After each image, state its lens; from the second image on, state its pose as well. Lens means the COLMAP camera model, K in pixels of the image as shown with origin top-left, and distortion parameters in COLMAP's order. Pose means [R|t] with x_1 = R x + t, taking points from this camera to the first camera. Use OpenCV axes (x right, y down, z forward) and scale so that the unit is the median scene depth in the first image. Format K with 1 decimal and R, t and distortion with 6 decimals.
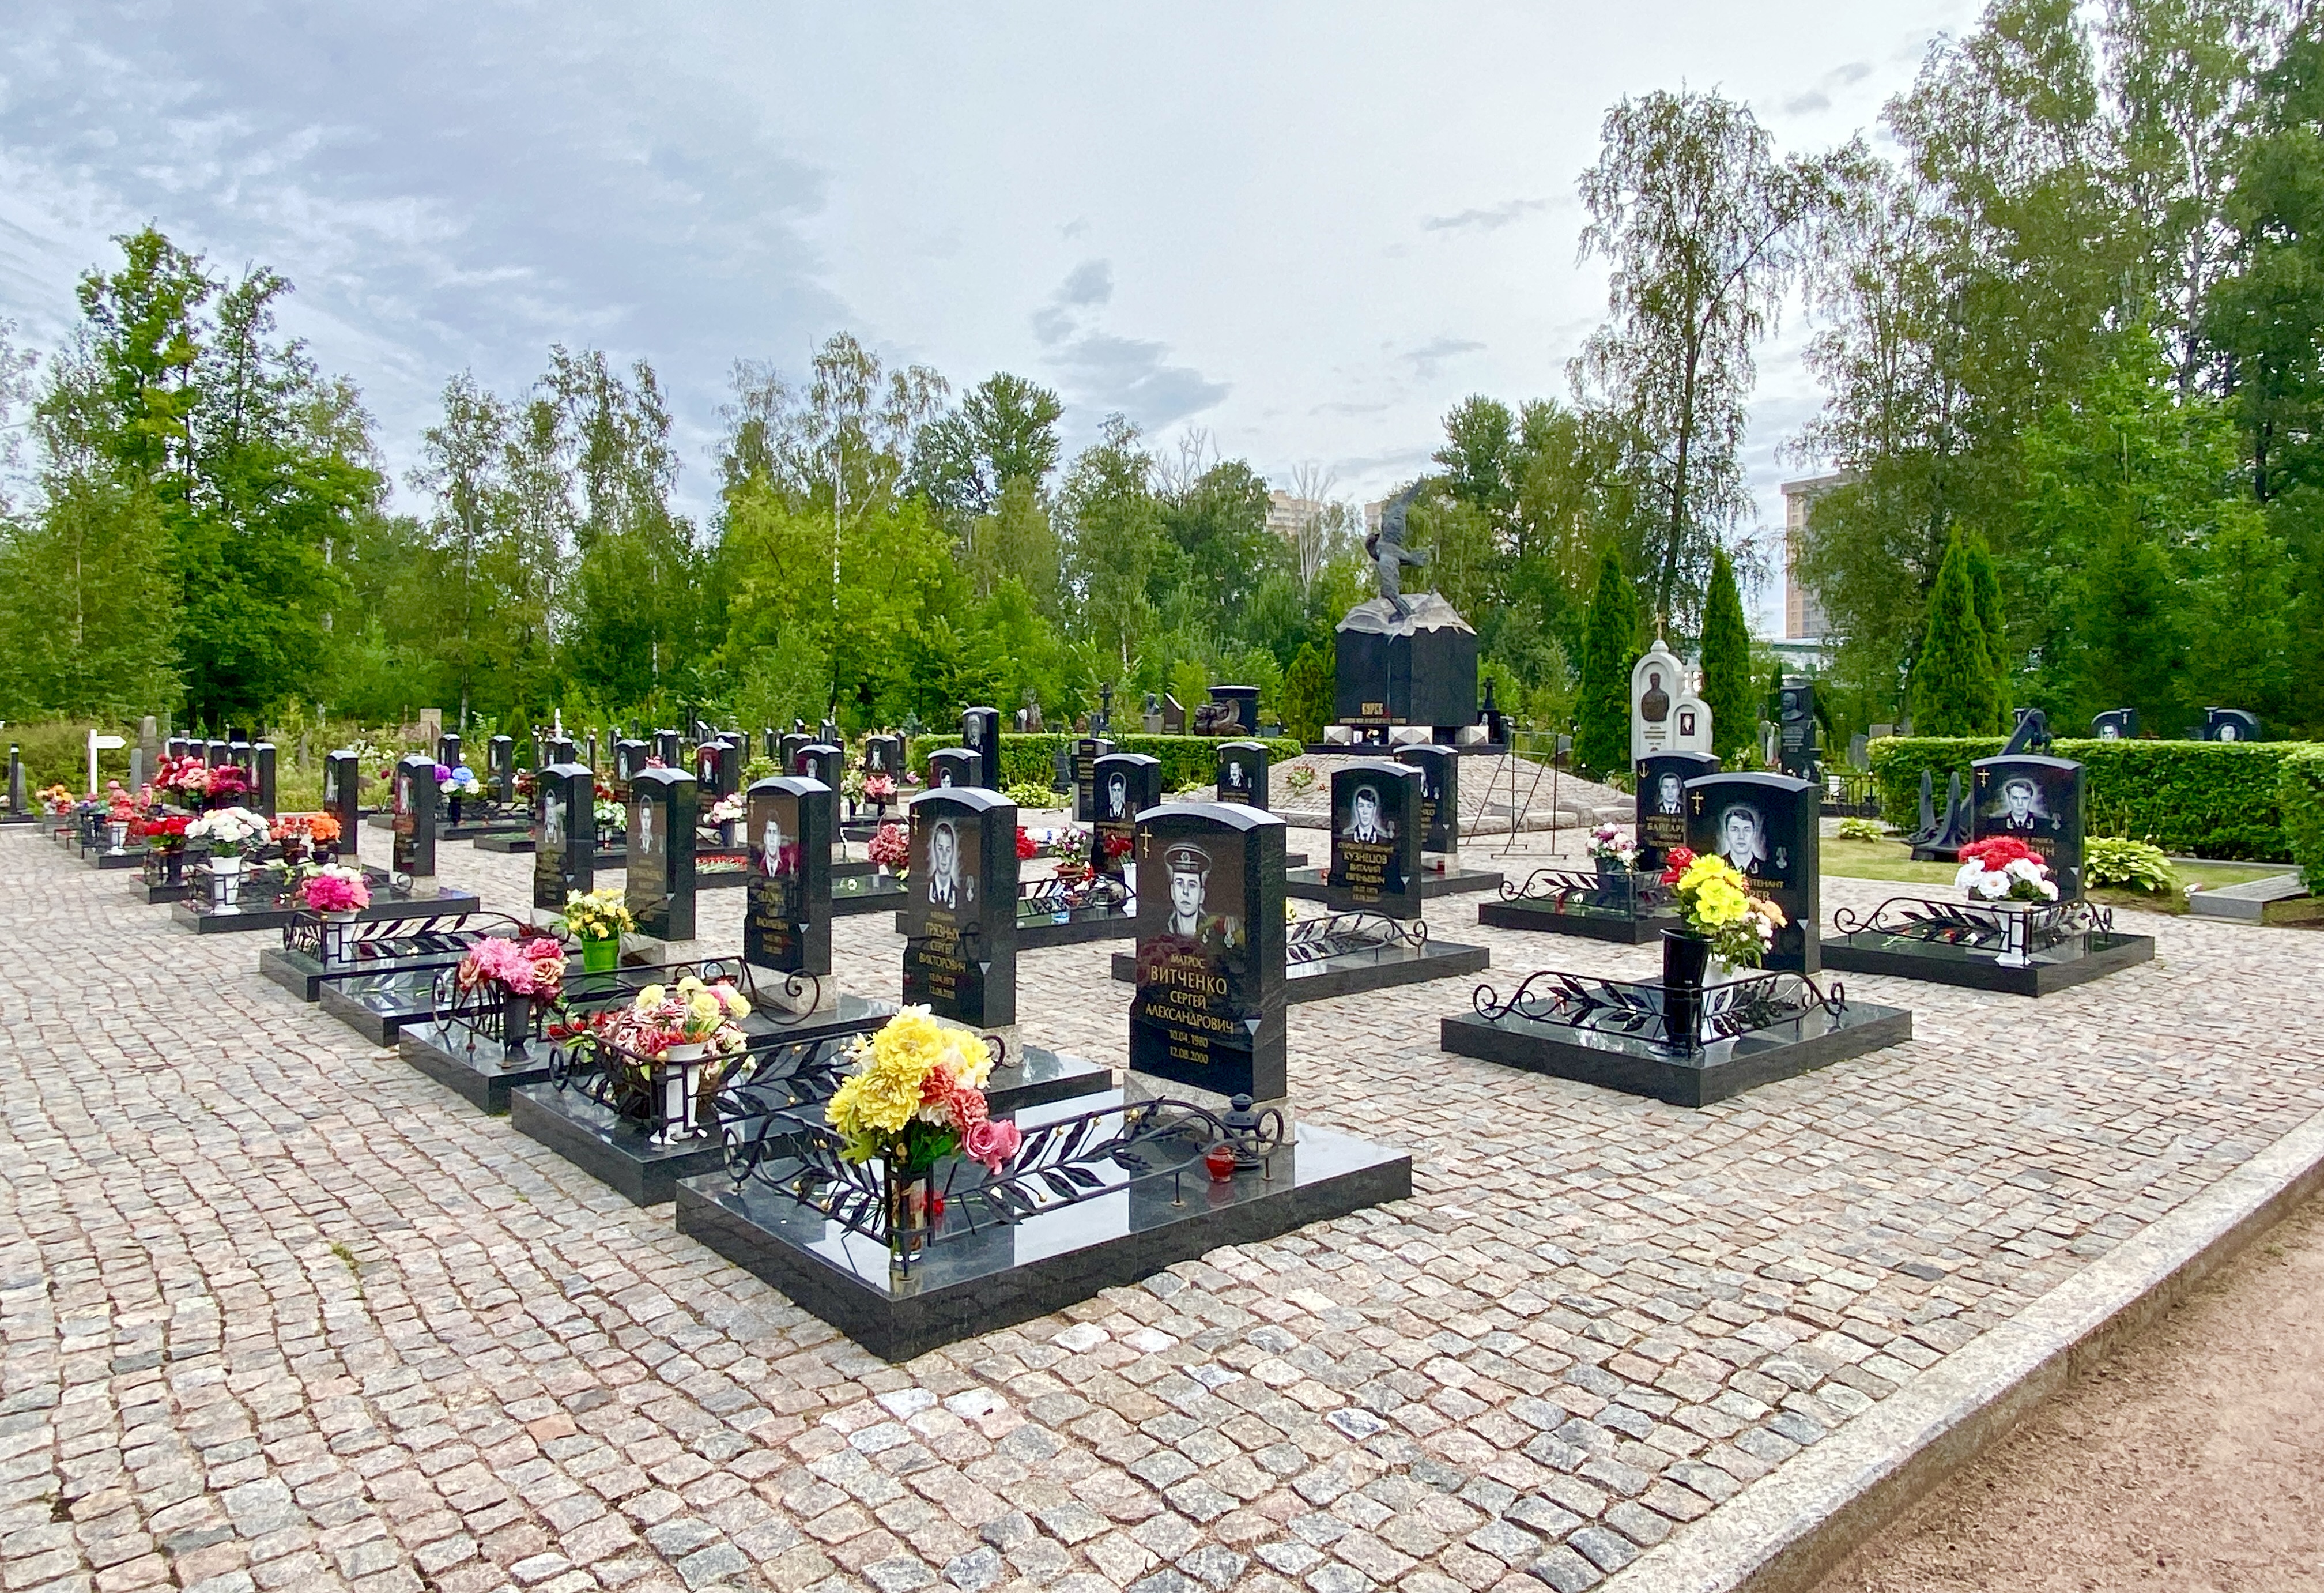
lens RADIAL K [[1465.7, 0, 1173.2], [0, 1465.7, 800.2], [0, 0, 1]] dist [-0.001468, -0.002084]
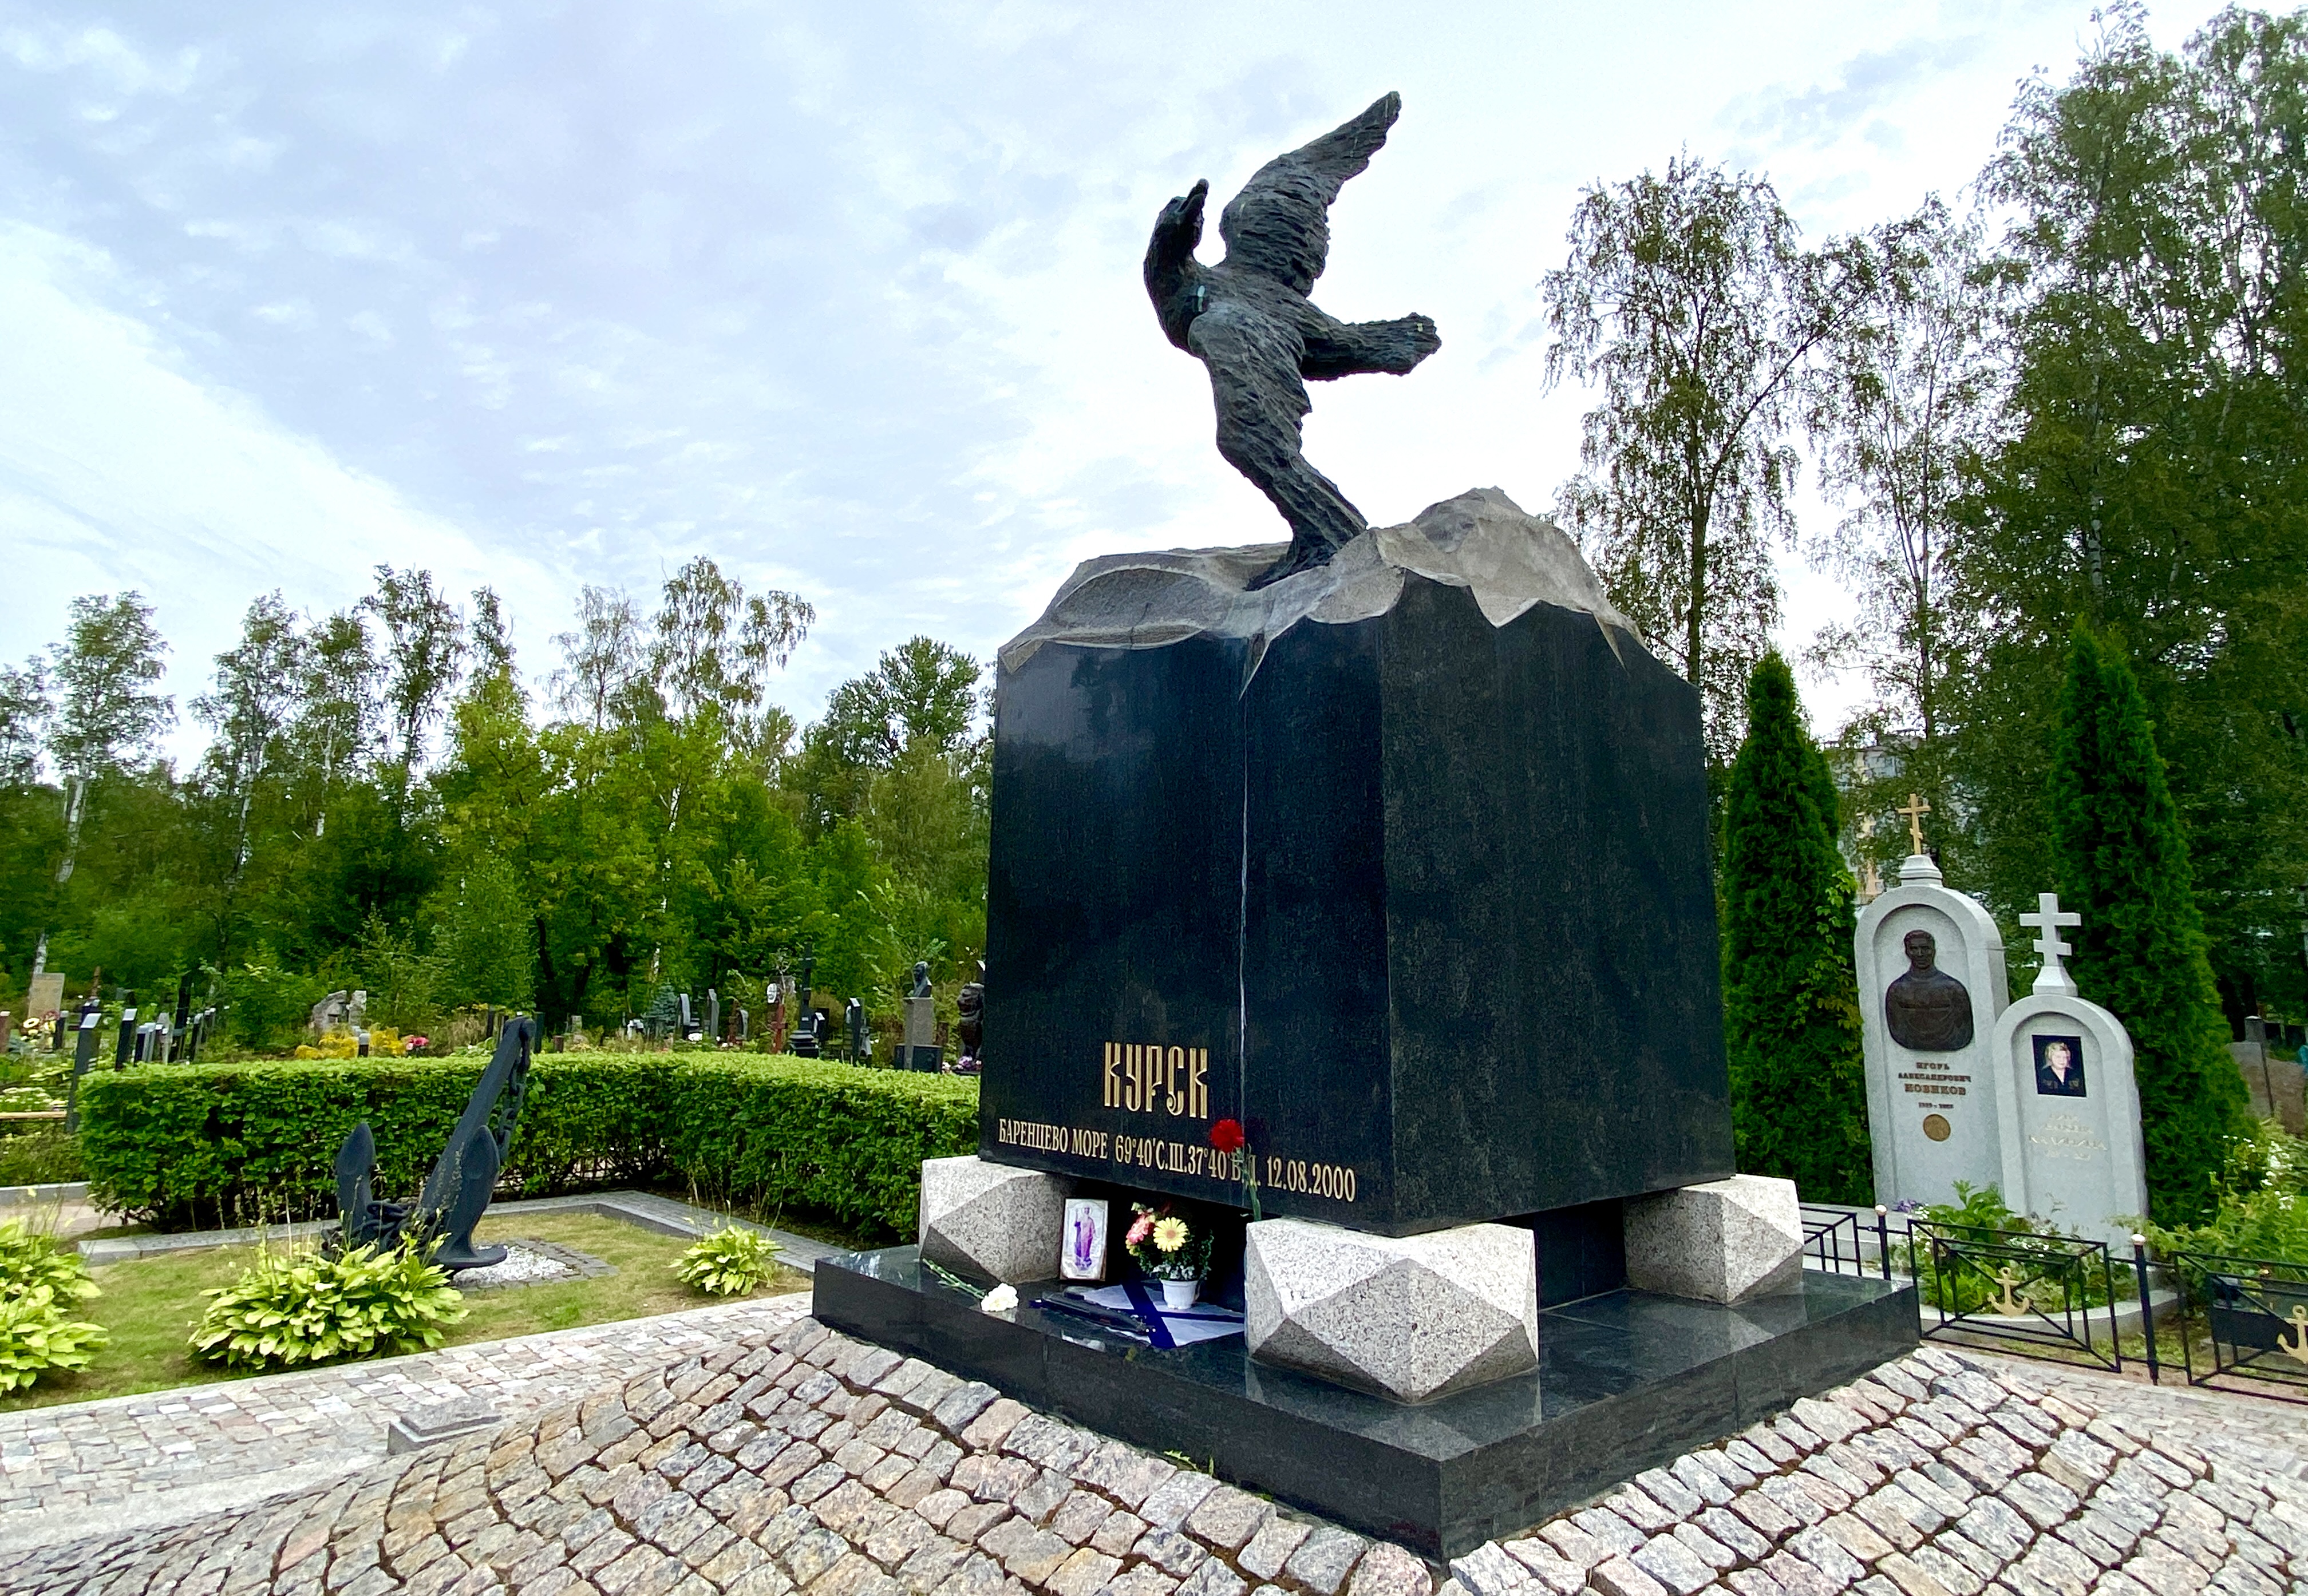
lens RADIAL K [[1313.7, 0, 1143.4], [0, 1313.7, 796.3], [0, 0, 1]] dist [0.000631, -0.002079]
pose [[0.999786, 0.010103, 0.018038, 0.035563], [-0.006437, 0.981224, -0.192766, -0.018362], [-0.019647, 0.192609, 0.981079, 0.225574]]
